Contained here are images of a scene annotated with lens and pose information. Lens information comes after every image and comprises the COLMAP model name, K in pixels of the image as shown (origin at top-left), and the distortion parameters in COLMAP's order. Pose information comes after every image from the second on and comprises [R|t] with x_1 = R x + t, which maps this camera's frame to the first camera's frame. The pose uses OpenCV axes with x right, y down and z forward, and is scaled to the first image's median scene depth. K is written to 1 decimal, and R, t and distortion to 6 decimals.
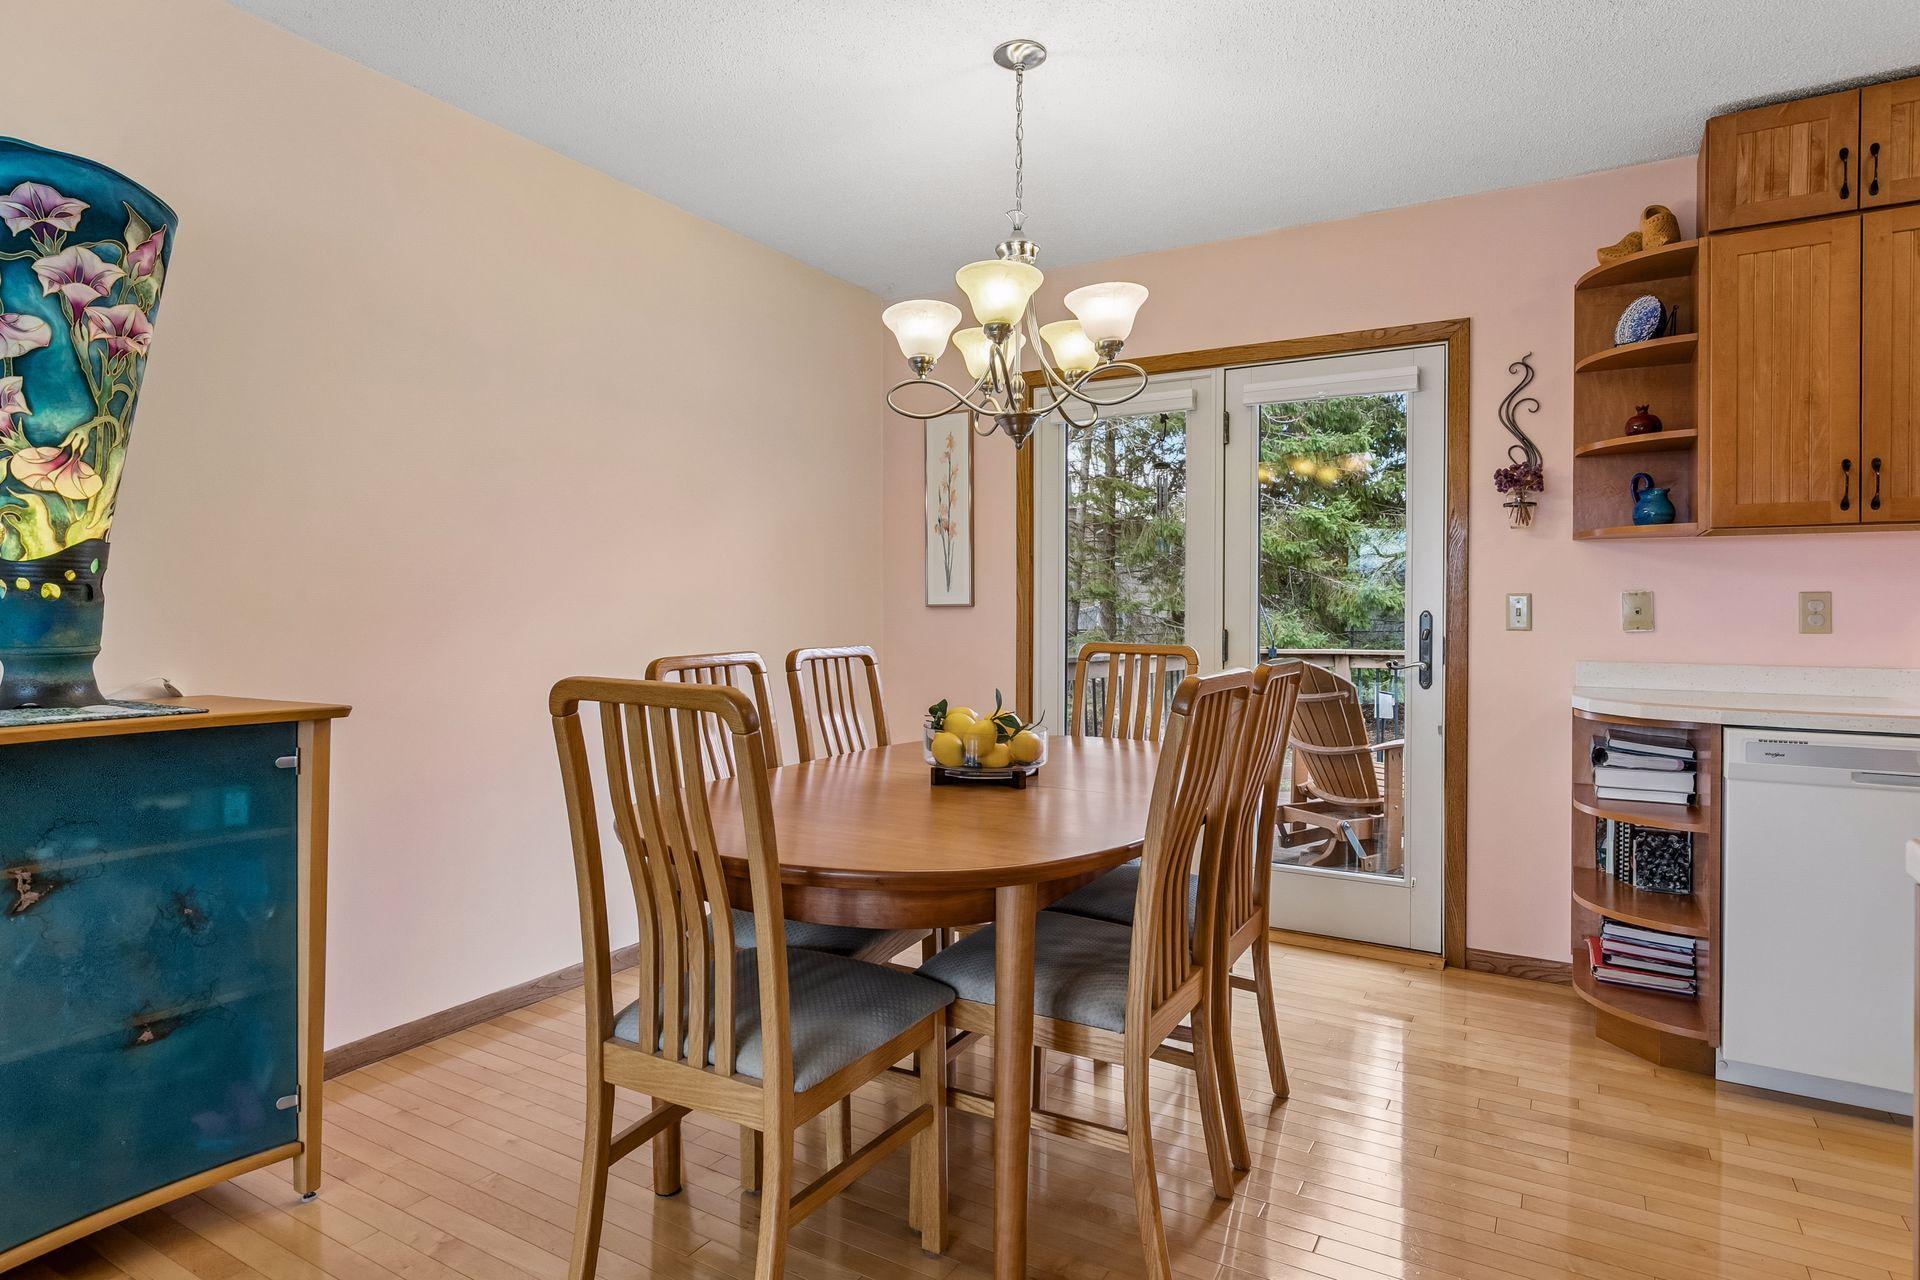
lens RADIAL K [[1063.1, 0, 962.0], [0, 1063.1, 633.2], [0, 0, 1]] dist [-0.004997, -0.001554]
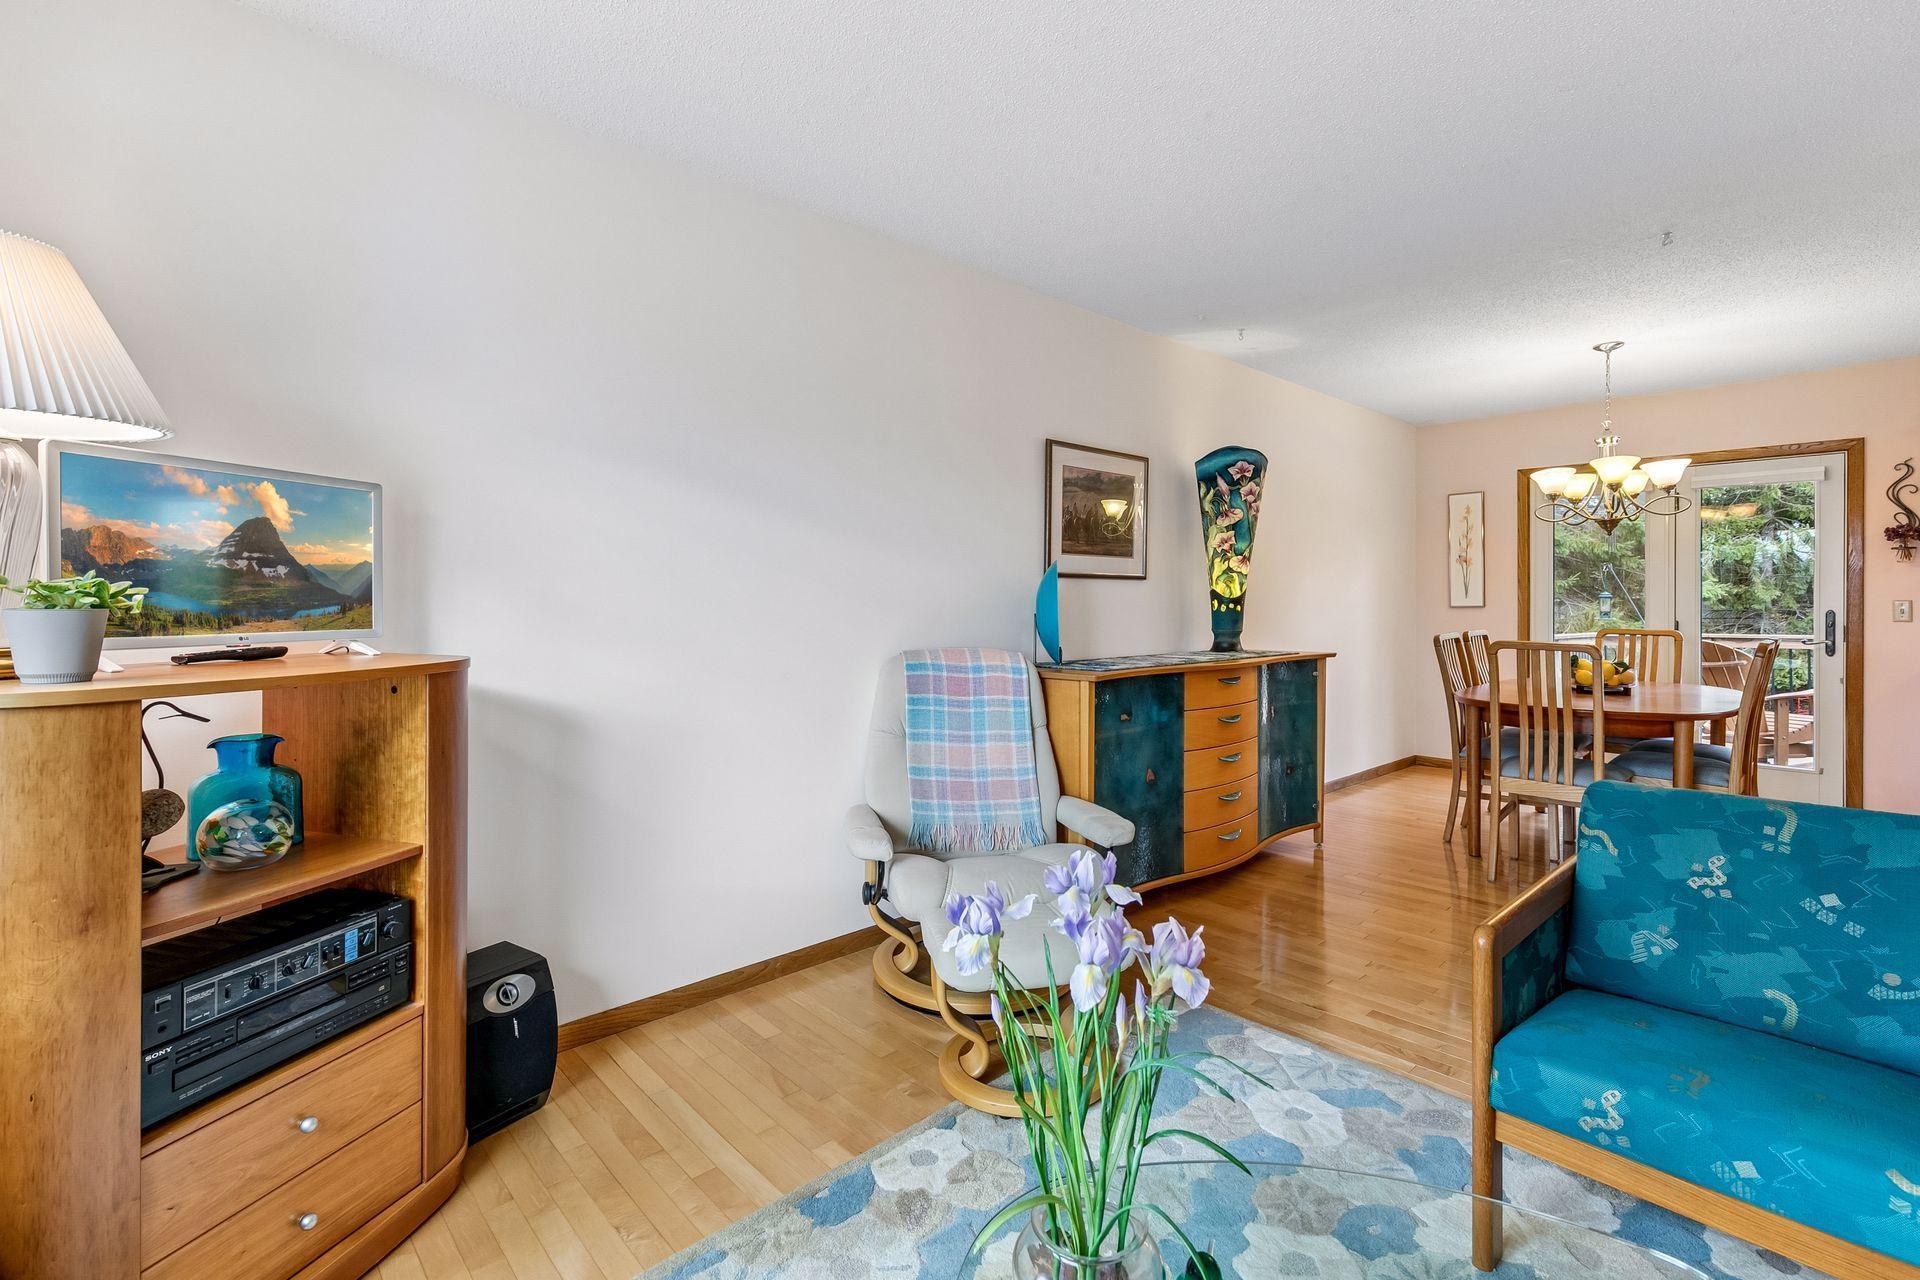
lens RADIAL K [[867.3, 0, 965.0], [0, 867.3, 615.3], [0, 0, 1]] dist [-0.001160, -0.000192]
pose [[0.955578, -0.000109, -0.294737, -0.476540], [-0.000755, 0.999996, -0.002820, -0.008231], [0.294736, 0.002918, 0.955574, -0.728919]]
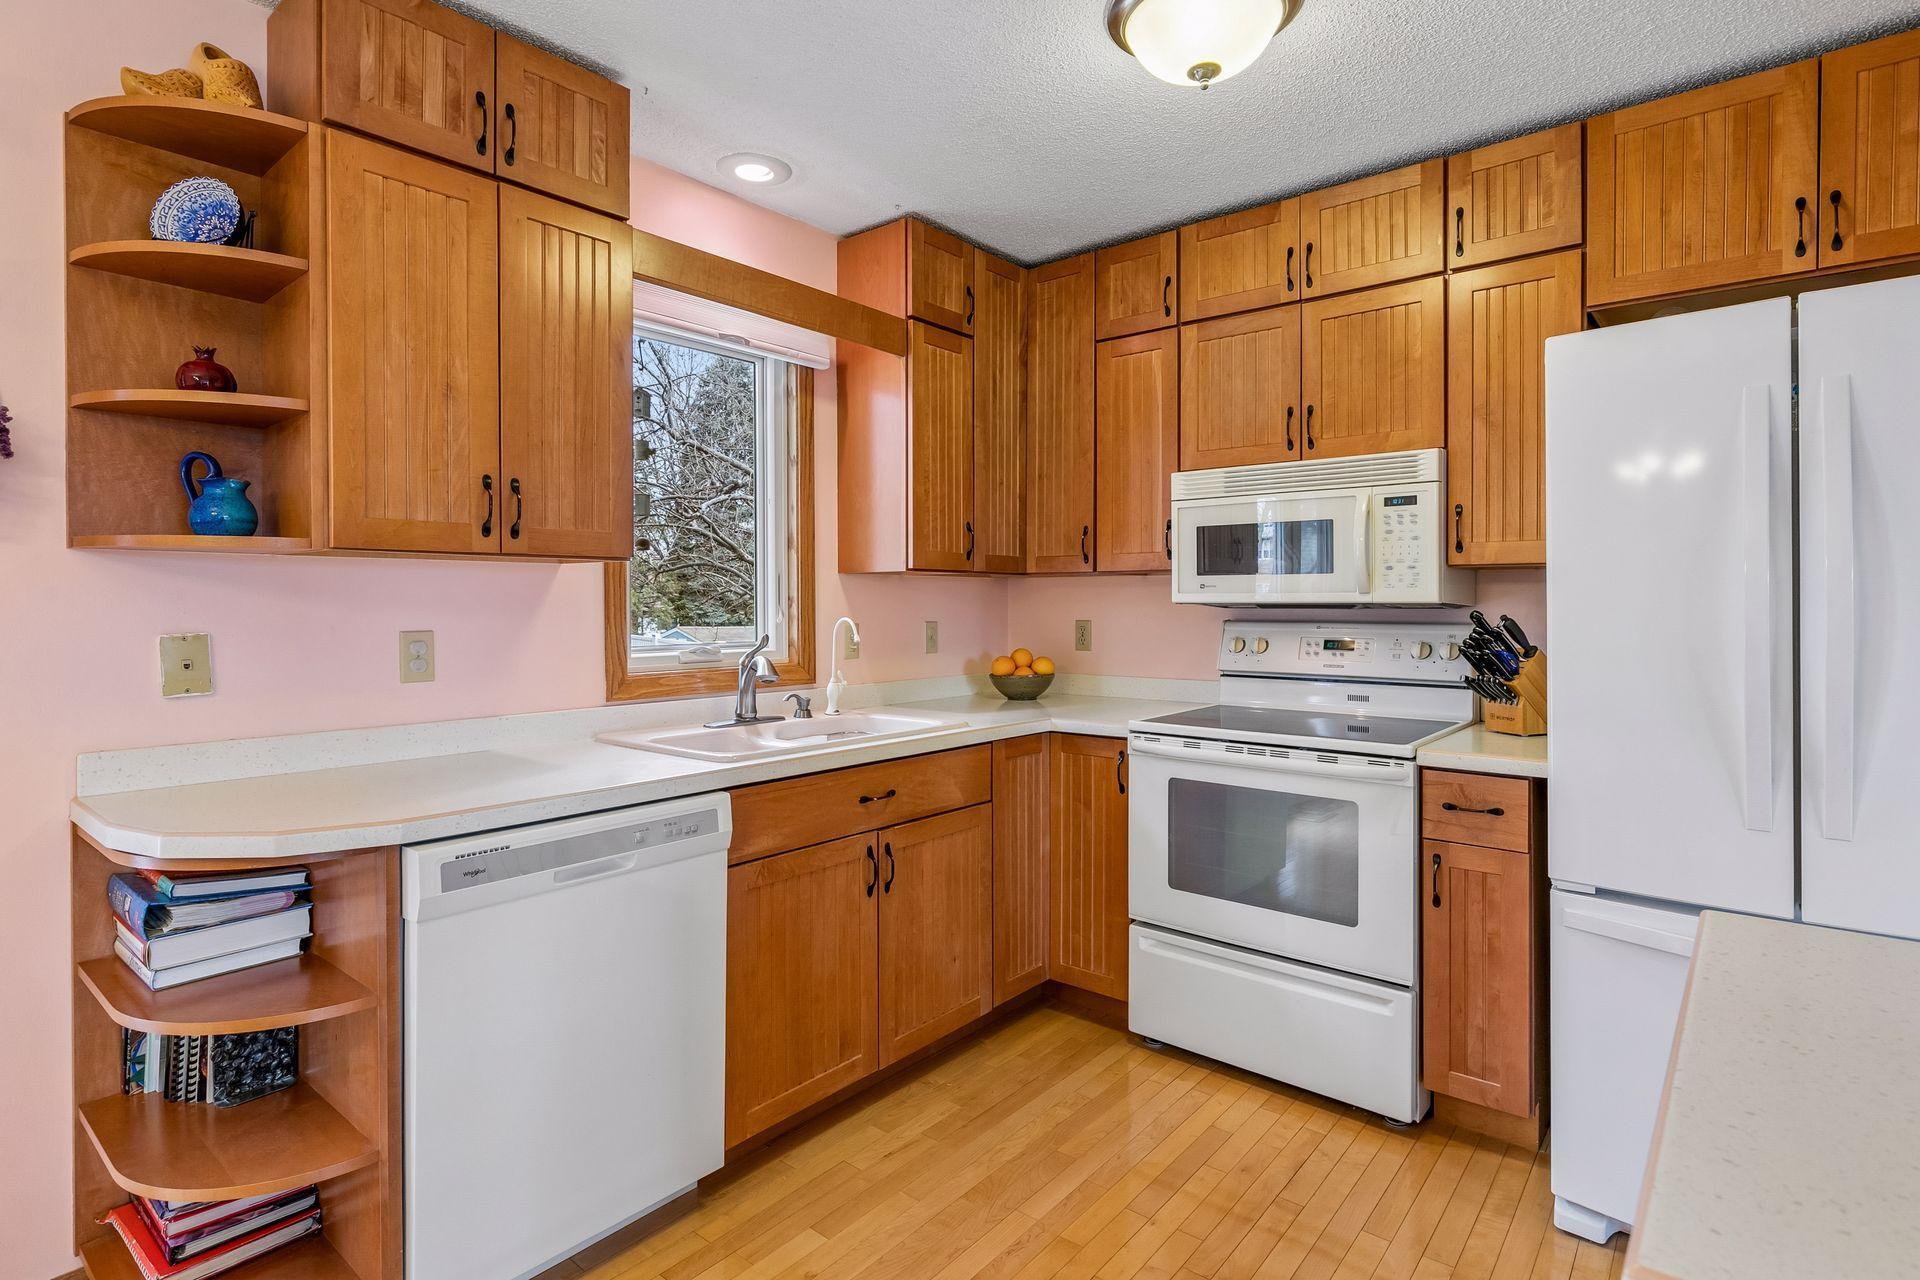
lens RADIAL K [[958.9, 0, 946.8], [0, 958.9, 603.4], [0, 0, 1]] dist [-0.003398, 0.000328]
pose [[0.163291, -0.003362, 0.986572, 0.157766], [0.020004, 0.999800, 0.000096, -0.055791], [-0.986375, 0.019720, 0.163325, 0.511300]]
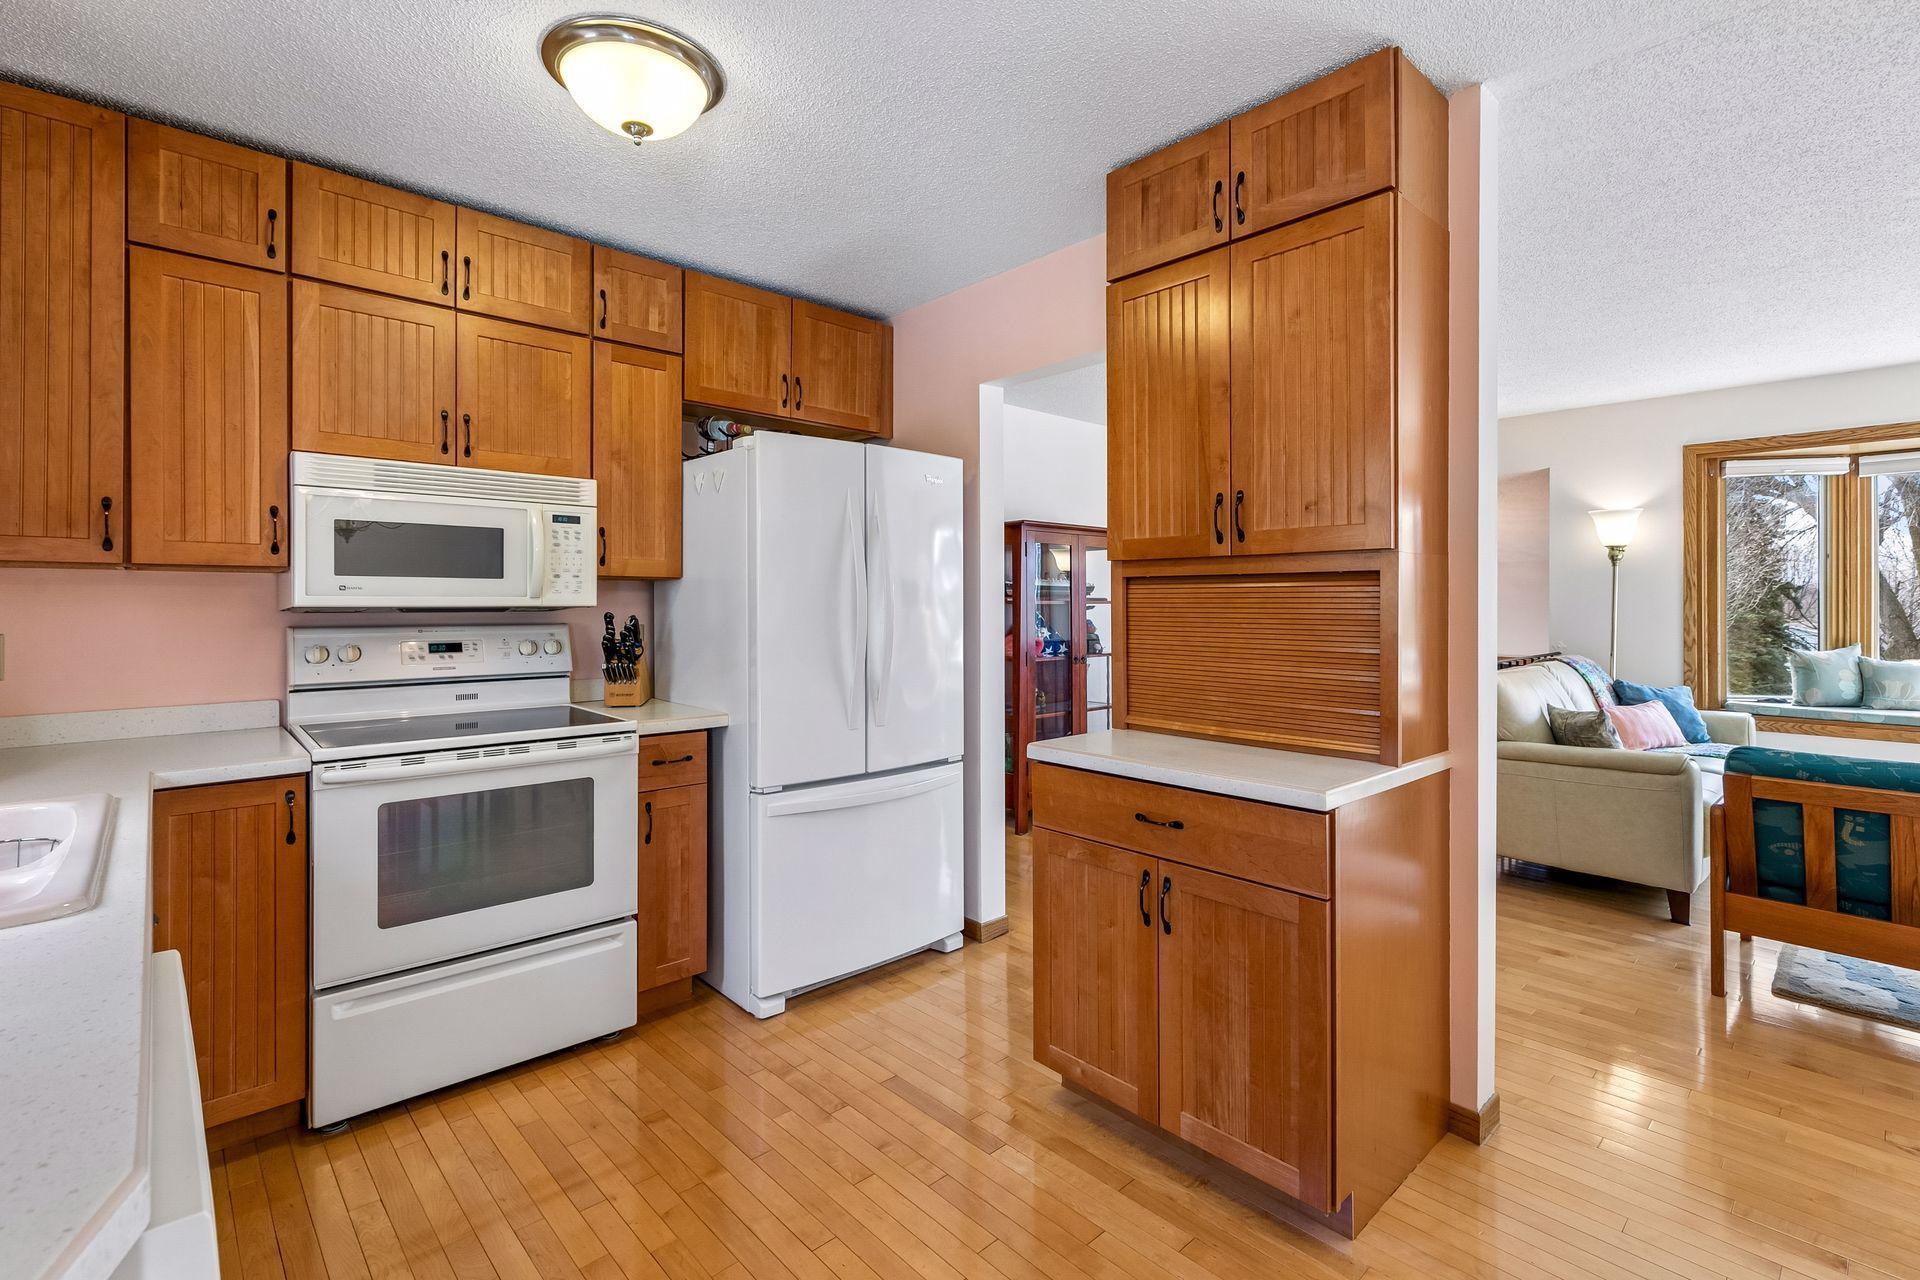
lens RADIAL K [[867.3, 0, 925.8], [0, 867.3, 609.2], [0, 0, 1]] dist [-0.001160, -0.000192]
pose [[-0.952055, 0.000890, 0.305925, 0.583999], [0.007354, 0.999773, 0.019977, -0.062957], [-0.305838, 0.021269, -0.951846, 1.271029]]
